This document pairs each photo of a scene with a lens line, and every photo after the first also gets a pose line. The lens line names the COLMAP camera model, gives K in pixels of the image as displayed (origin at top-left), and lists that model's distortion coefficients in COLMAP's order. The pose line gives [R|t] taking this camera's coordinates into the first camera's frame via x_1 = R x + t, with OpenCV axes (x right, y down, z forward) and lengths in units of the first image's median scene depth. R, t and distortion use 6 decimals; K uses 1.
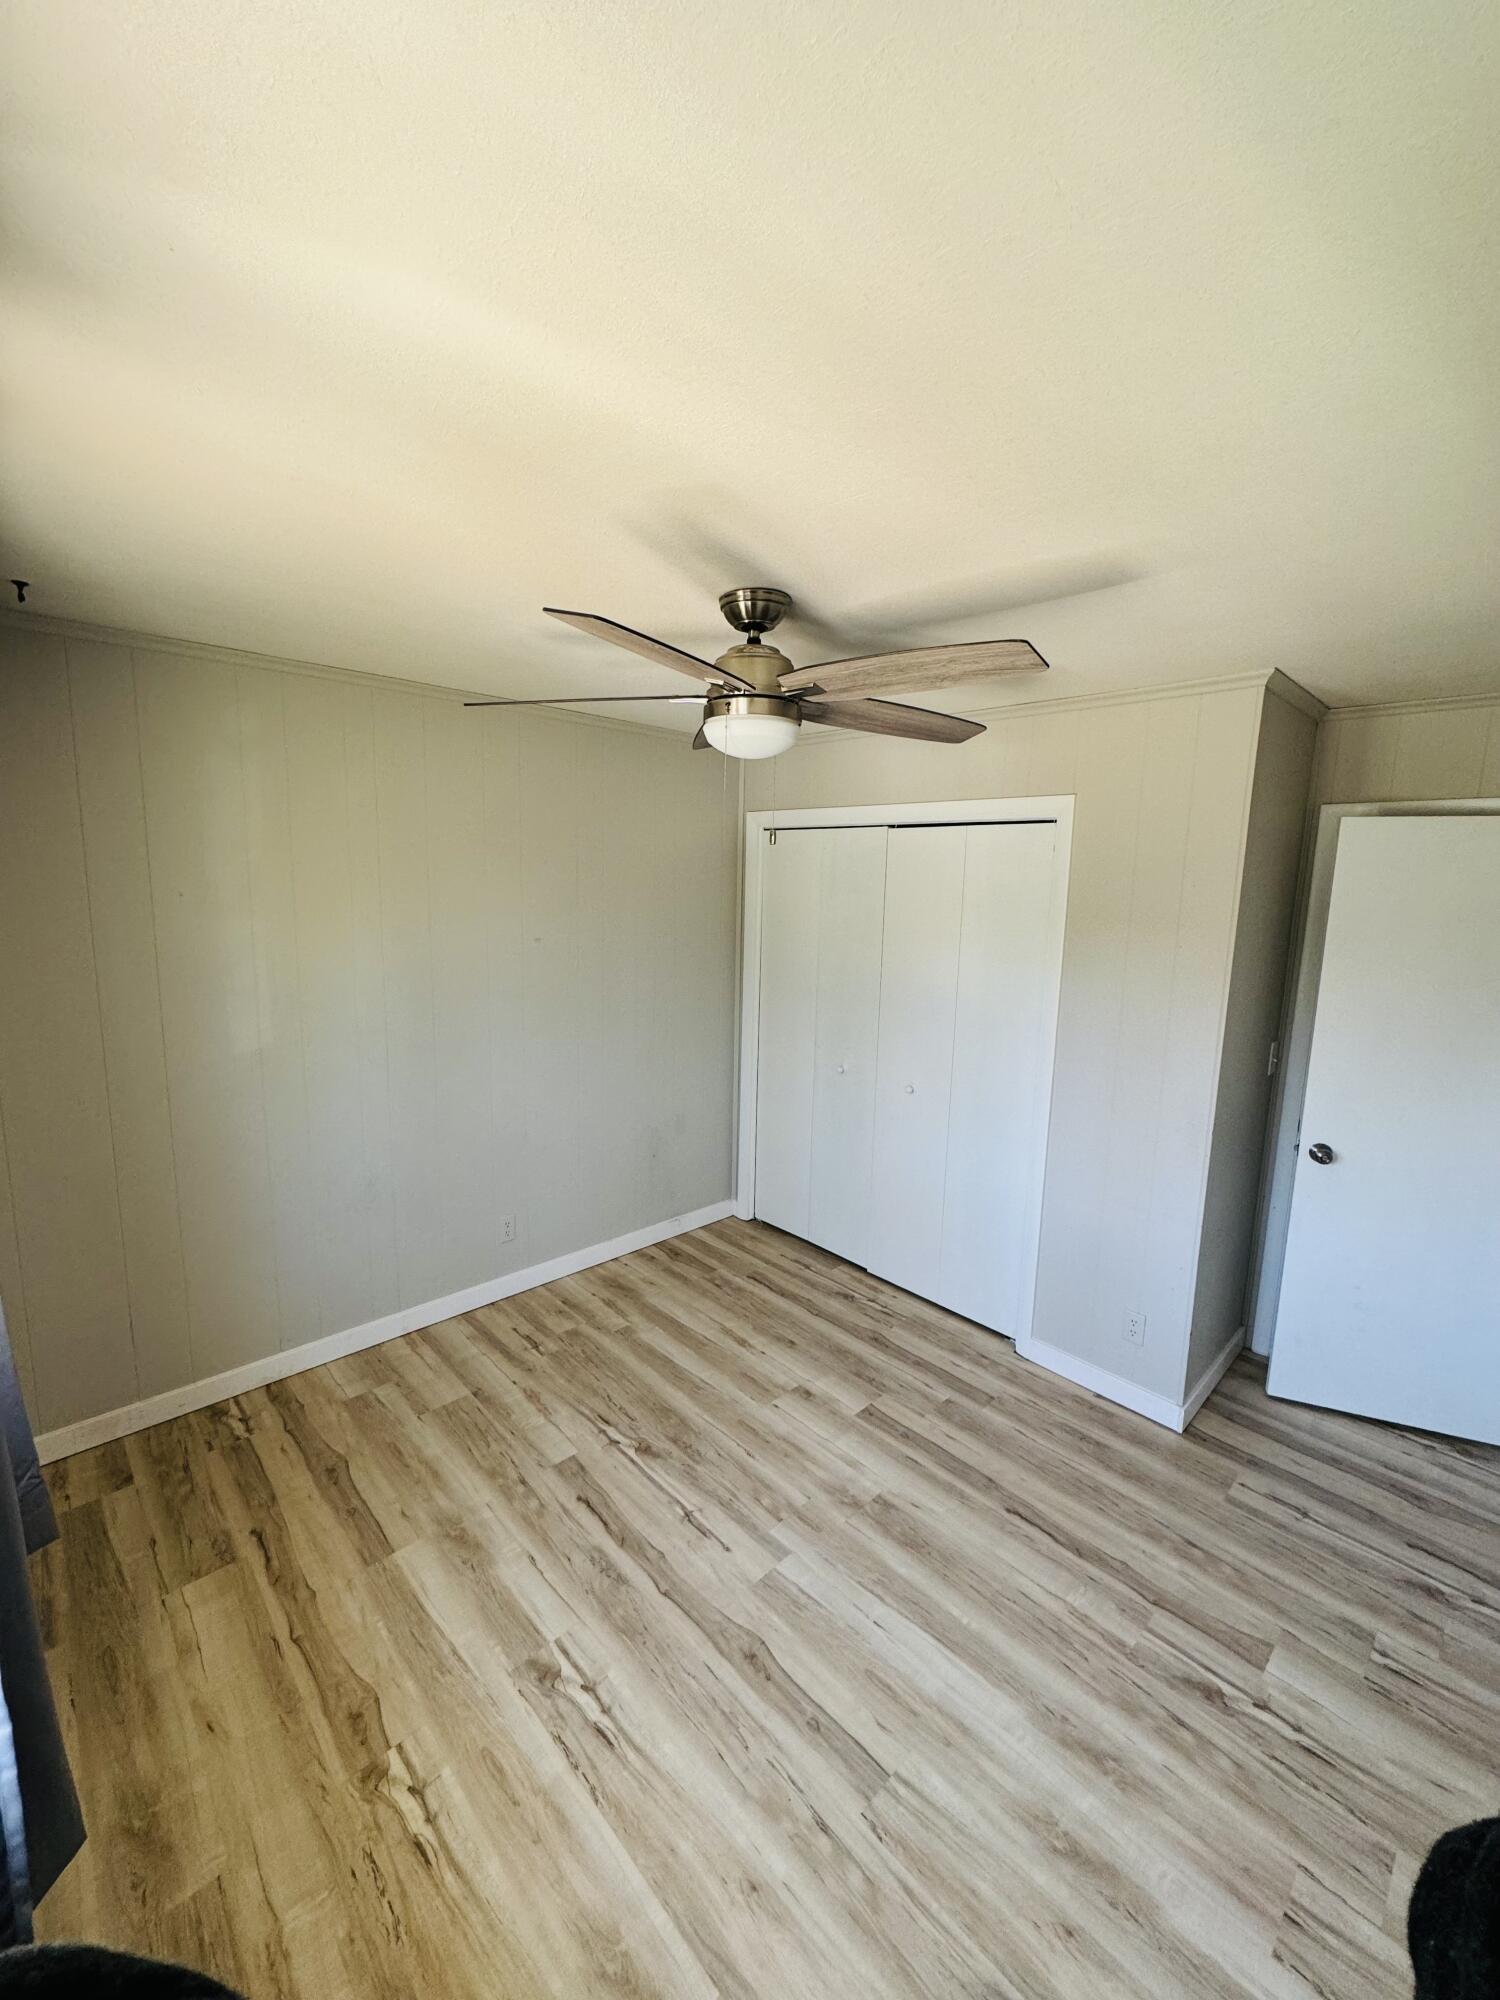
lens RADIAL K [[799.3, 0, 755.3], [0, 799.3, 1002.0], [0, 0, 1]] dist [-0.000291, 0.000179]
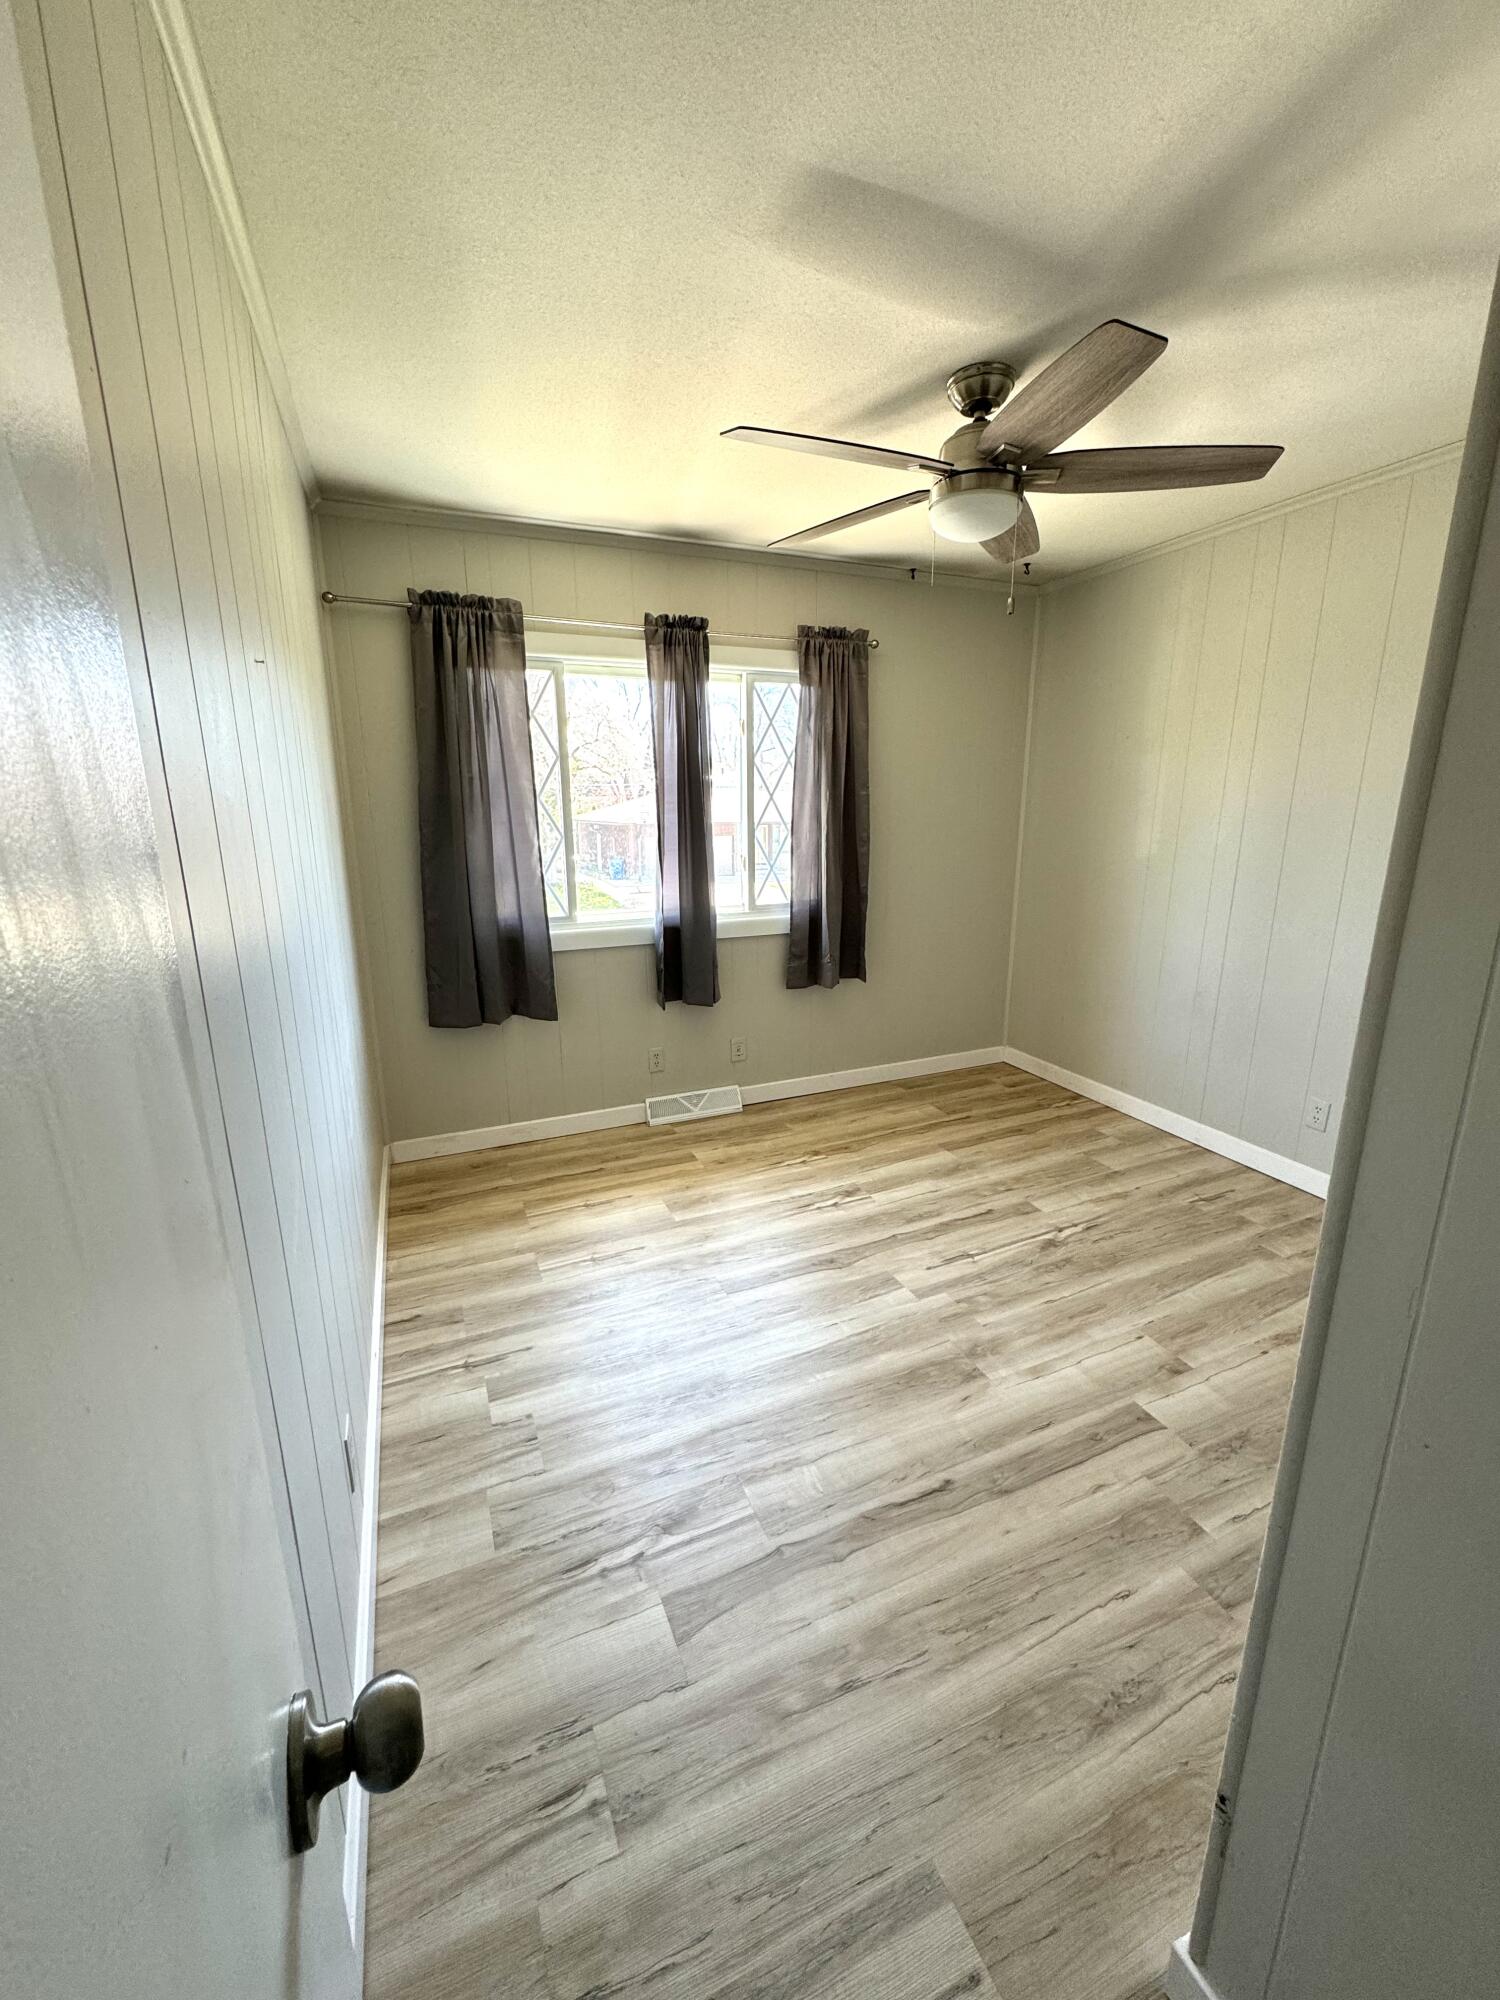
lens RADIAL K [[799.3, 0, 752.3], [0, 799.3, 1001.7], [0, 0, 1]] dist [-0.000291, 0.000179]
pose [[-0.350226, 0.201500, -0.914735, 0.973568], [-0.149945, 0.951931, 0.267104, 0.036877], [0.924585, 0.230706, -0.303177, 0.953609]]
